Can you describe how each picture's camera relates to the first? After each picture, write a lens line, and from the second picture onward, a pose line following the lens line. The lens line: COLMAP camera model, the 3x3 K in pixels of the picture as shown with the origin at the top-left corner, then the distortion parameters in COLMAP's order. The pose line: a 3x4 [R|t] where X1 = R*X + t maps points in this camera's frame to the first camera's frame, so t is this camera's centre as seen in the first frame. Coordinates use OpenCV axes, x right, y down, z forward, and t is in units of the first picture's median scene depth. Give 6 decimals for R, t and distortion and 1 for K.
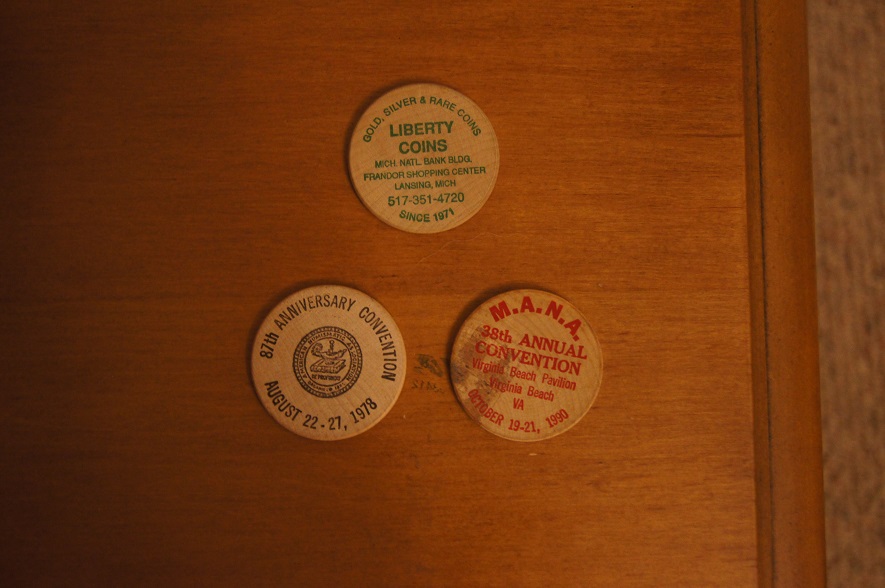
lens RADIAL K [[1424.0, 0, 442.5], [0, 1424.0, 294.0], [0, 0, 1]] dist [-0.005927, -0.024090]
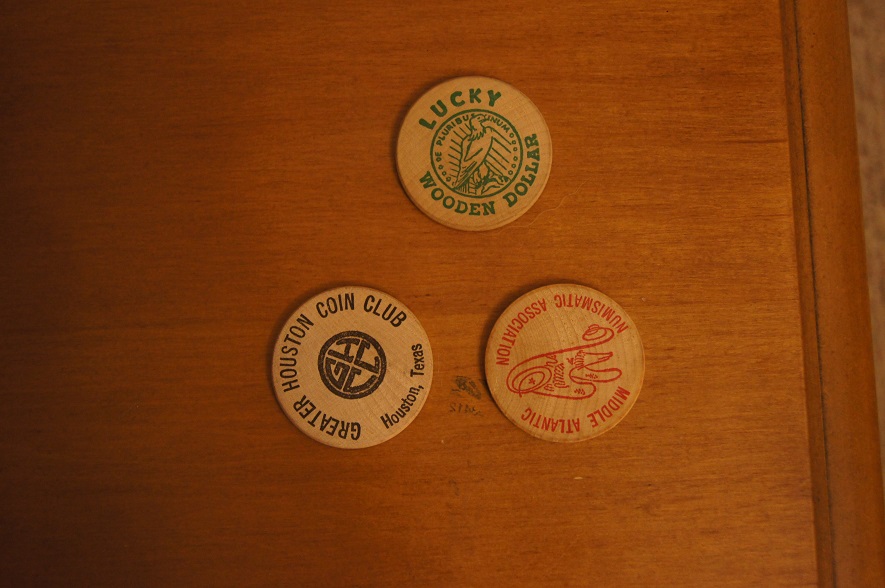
lens RADIAL K [[1424.0, 0, 442.5], [0, 1424.0, 294.0], [0, 0, 1]] dist [-0.005927, -0.024090]
pose [[0.999567, -0.025111, -0.015341, -0.009458], [0.024451, 0.998829, -0.041751, 0.026711], [0.016372, 0.041358, 0.999010, 0.040386]]
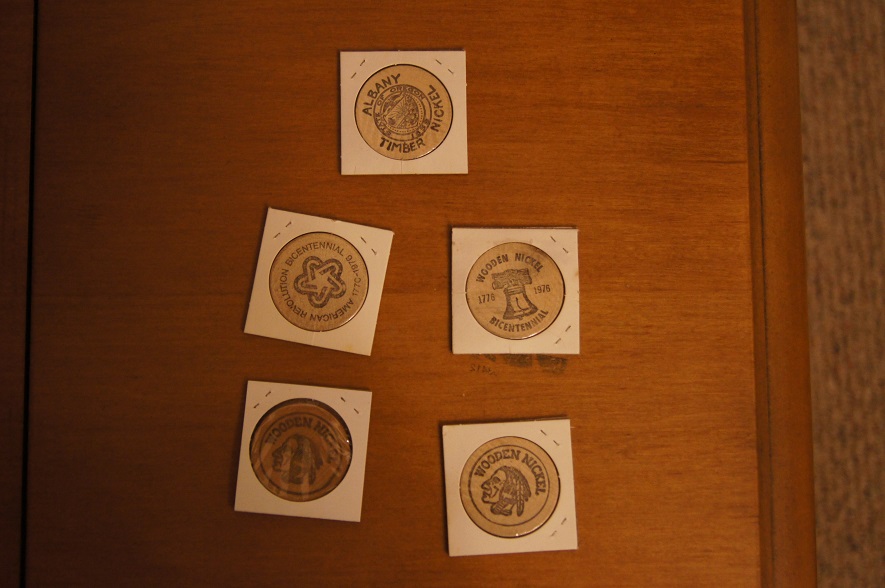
lens RADIAL K [[1424.0, 0, 442.5], [0, 1424.0, 294.0], [0, 0, 1]] dist [-0.005927, -0.024090]
pose [[0.999578, 0.008083, 0.027903, -0.077175], [-0.007318, 0.999597, -0.027418, 0.034204], [-0.028113, 0.027202, 0.999235, -0.185235]]
